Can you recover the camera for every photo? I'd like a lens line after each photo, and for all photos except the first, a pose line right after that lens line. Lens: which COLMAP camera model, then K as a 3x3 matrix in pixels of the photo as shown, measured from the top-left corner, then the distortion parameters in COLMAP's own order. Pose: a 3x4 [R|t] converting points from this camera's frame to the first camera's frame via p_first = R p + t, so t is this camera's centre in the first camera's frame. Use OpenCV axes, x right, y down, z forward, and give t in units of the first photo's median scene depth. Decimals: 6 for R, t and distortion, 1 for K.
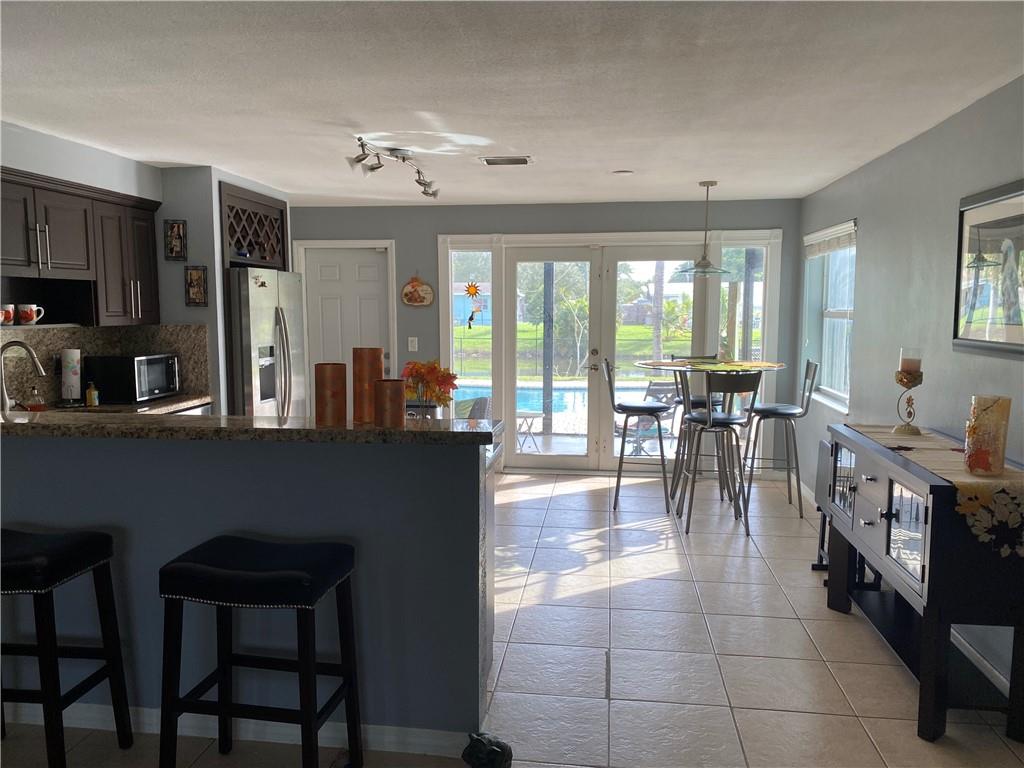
lens RADIAL K [[780.4, 0, 514.1], [0, 780.4, 399.2], [0, 0, 1]] dist [0.080825, -0.126315]
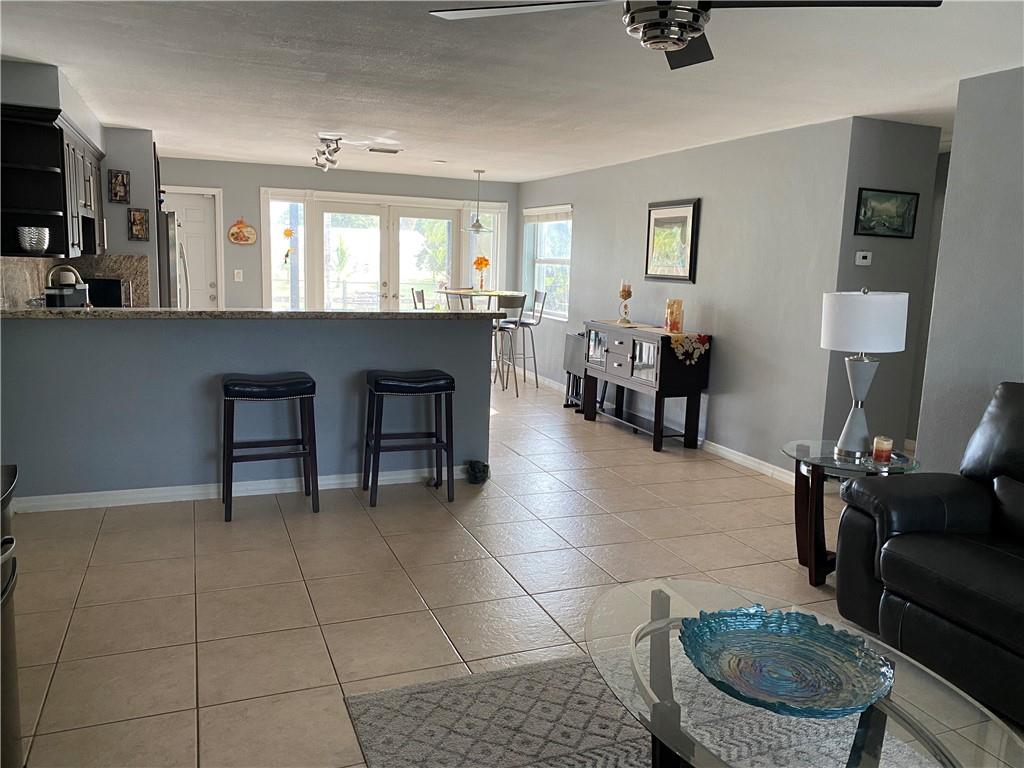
lens RADIAL K [[780.4, 0, 514.1], [0, 780.4, 399.2], [0, 0, 1]] dist [0.080825, -0.126315]
pose [[0.870480, -0.061310, 0.488371, -0.513812], [0.026575, 0.996619, 0.077748, 0.053632], [-0.491487, -0.054700, 0.869166, -0.415704]]
